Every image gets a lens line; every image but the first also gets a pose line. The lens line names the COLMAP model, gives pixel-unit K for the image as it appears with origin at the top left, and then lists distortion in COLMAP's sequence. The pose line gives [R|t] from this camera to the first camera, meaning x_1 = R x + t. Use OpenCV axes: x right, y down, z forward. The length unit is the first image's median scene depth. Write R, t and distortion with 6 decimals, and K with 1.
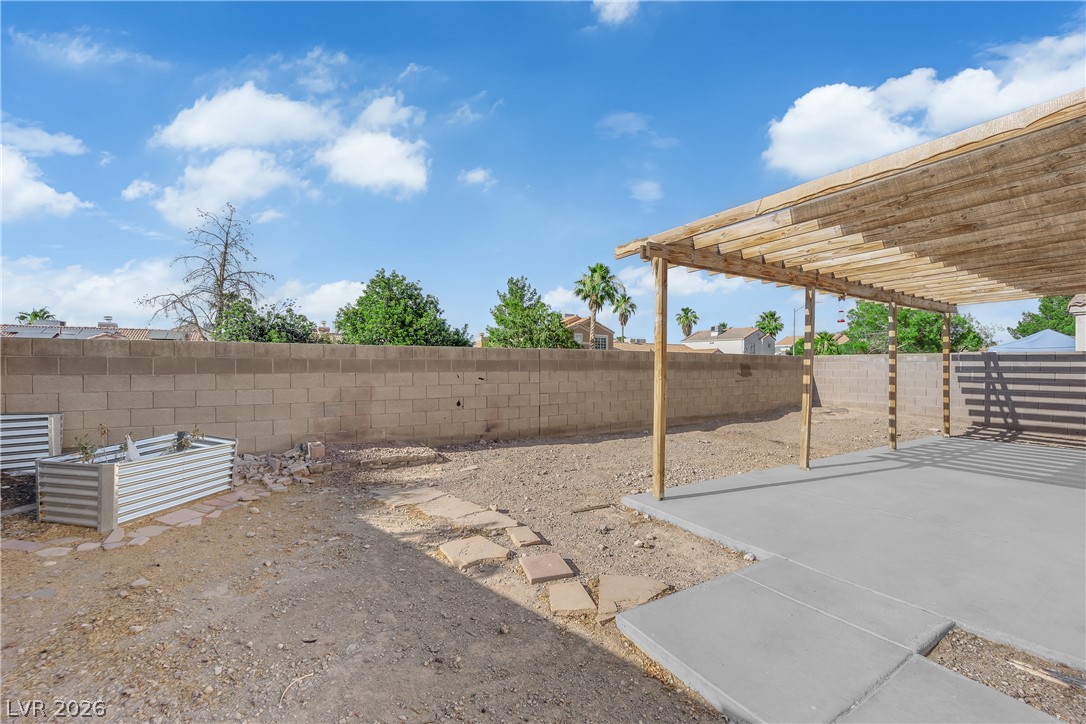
lens RADIAL K [[447.2, 0, 543.0], [0, 447.2, 362.0], [0, 0, 1]] dist [0.000510, -0.000150]
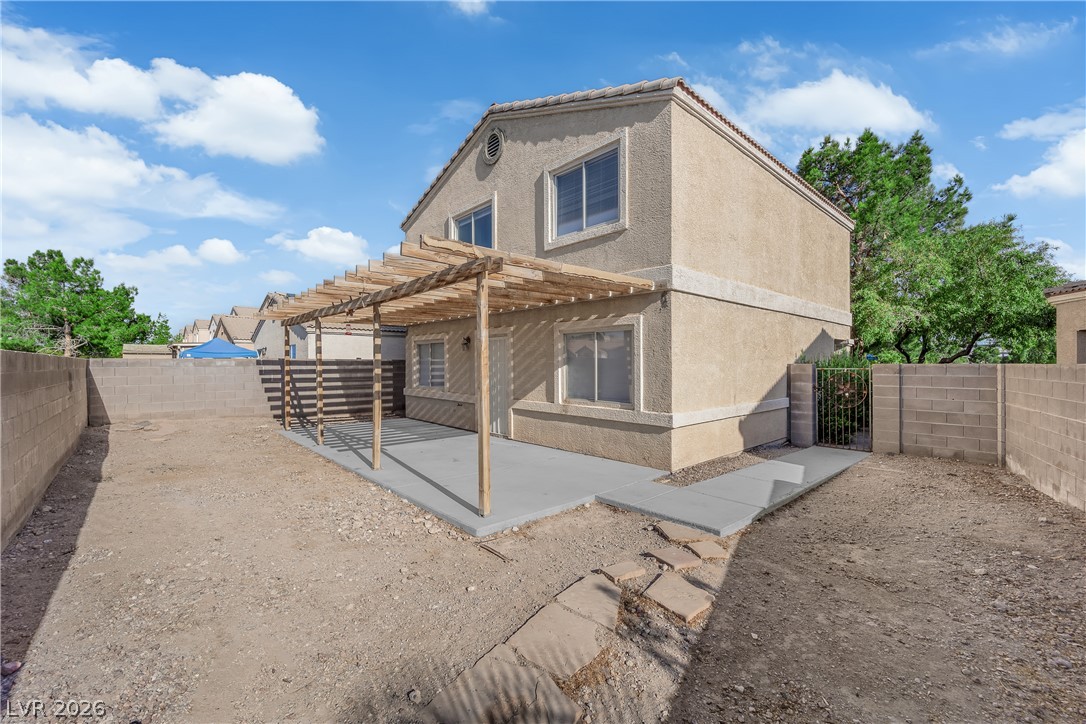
lens RADIAL K [[447.2, 0, 543.0], [0, 447.2, 362.0], [0, 0, 1]] dist [0.000510, -0.000150]
pose [[-0.178101, -0.004761, 0.984001, -0.843281], [-0.003233, 0.999986, 0.004253, -0.043336], [-0.984007, -0.002424, -0.178114, 1.209778]]
